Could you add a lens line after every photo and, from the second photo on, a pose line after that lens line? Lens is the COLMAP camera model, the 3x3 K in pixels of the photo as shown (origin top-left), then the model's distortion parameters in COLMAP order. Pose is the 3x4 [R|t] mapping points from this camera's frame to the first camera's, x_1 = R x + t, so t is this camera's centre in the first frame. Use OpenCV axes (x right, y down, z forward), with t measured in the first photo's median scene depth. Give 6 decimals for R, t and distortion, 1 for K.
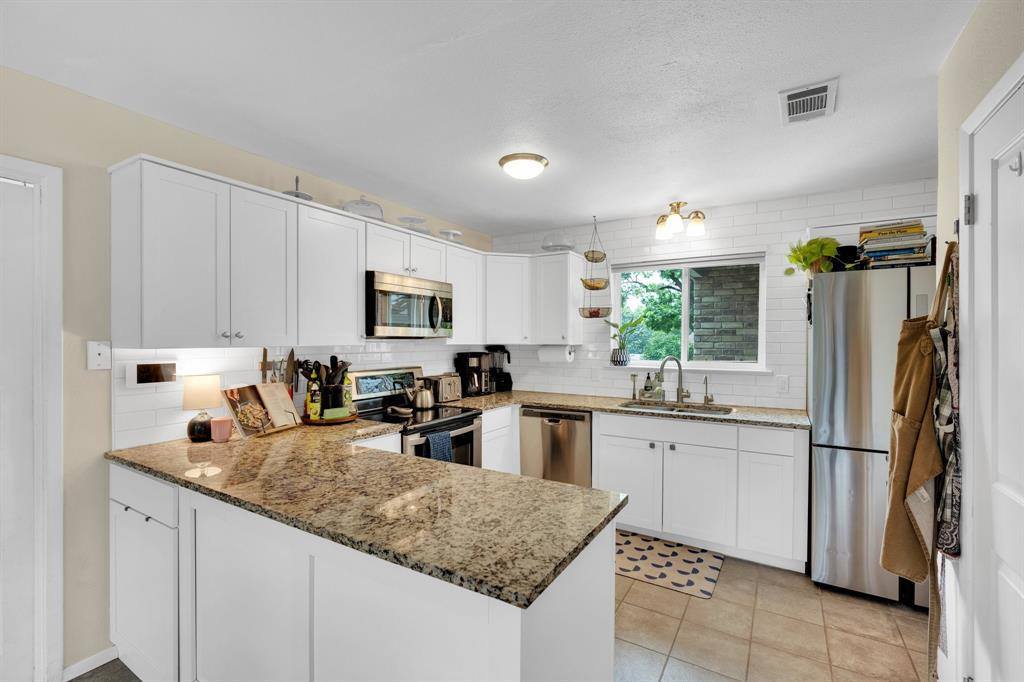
lens RADIAL K [[457.4, 0, 511.4], [0, 457.4, 346.4], [0, 0, 1]] dist [-0.003138, 0.004858]
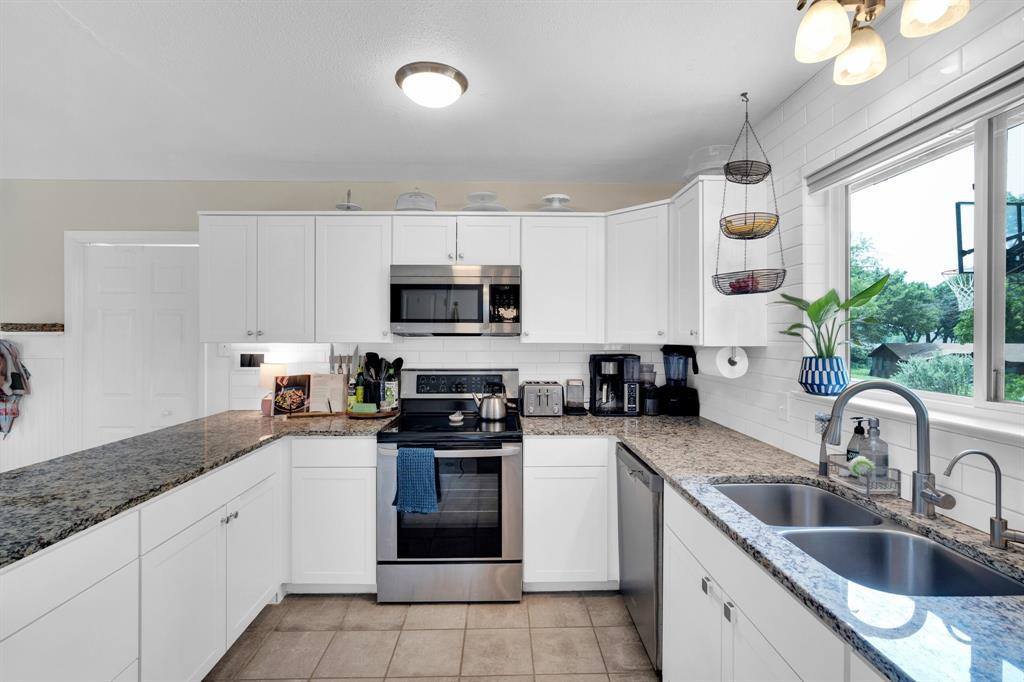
lens RADIAL K [[460.3, 0, 510.0], [0, 460.3, 337.1], [0, 0, 1]] dist [0.000386, 0.000121]
pose [[0.529962, -0.001268, -0.848021, 0.535832], [-0.012606, 0.999877, -0.009373, -0.006681], [0.847928, 0.015657, 0.529880, 0.577064]]
